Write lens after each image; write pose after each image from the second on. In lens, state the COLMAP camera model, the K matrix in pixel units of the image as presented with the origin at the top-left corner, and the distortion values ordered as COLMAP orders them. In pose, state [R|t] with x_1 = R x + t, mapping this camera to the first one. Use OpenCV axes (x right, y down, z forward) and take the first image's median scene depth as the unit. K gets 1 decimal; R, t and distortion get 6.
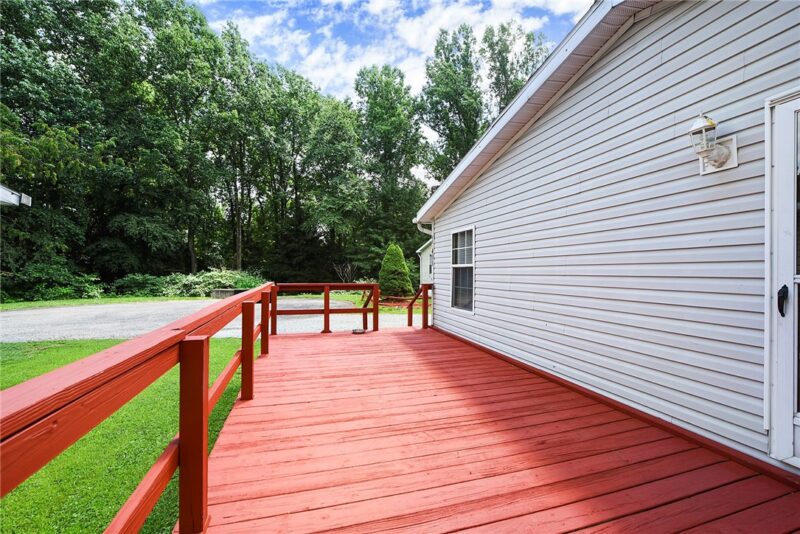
lens RADIAL K [[321.9, 0, 396.9], [0, 321.9, 273.3], [0, 0, 1]] dist [0.000873, 0.000051]
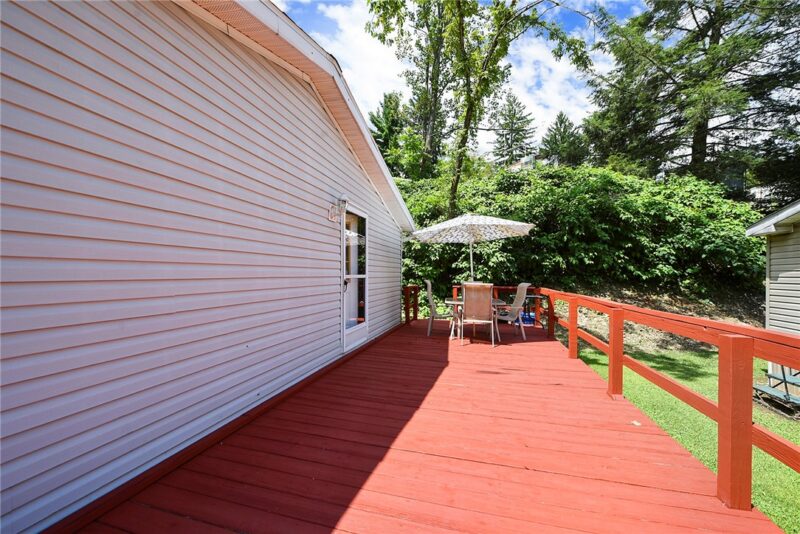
lens RADIAL K [[321.9, 0, 396.9], [0, 321.9, 273.3], [0, 0, 1]] dist [0.000873, 0.000051]
pose [[-0.842549, -0.014626, 0.538422, -0.241111], [-0.014241, 0.999887, 0.004876, -0.014120], [-0.538432, -0.003560, -0.842662, 1.680575]]
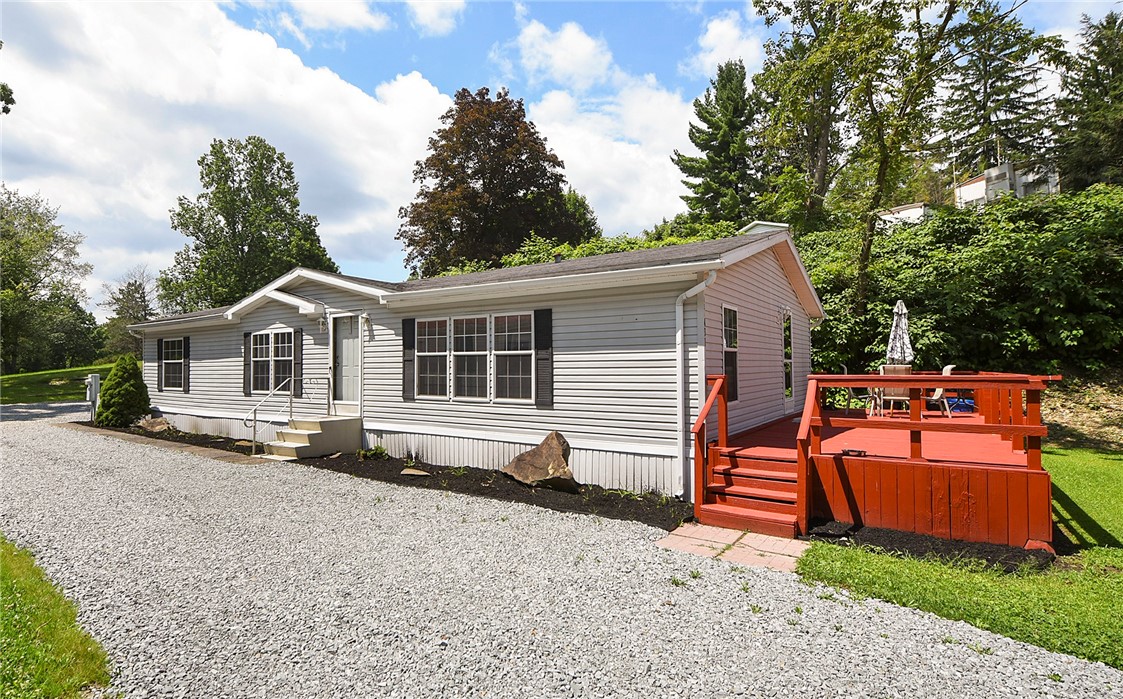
lens RADIAL K [[491.0, 0, 561.5], [0, 491.0, 349.5], [0, 0, 1]] dist [-0.002144, -0.000242]
pose [[-0.585786, 0.020122, 0.810216, -0.402366], [0.002409, 0.999731, -0.023087, -0.009232], [-0.810463, -0.011572, -0.585676, 2.093348]]
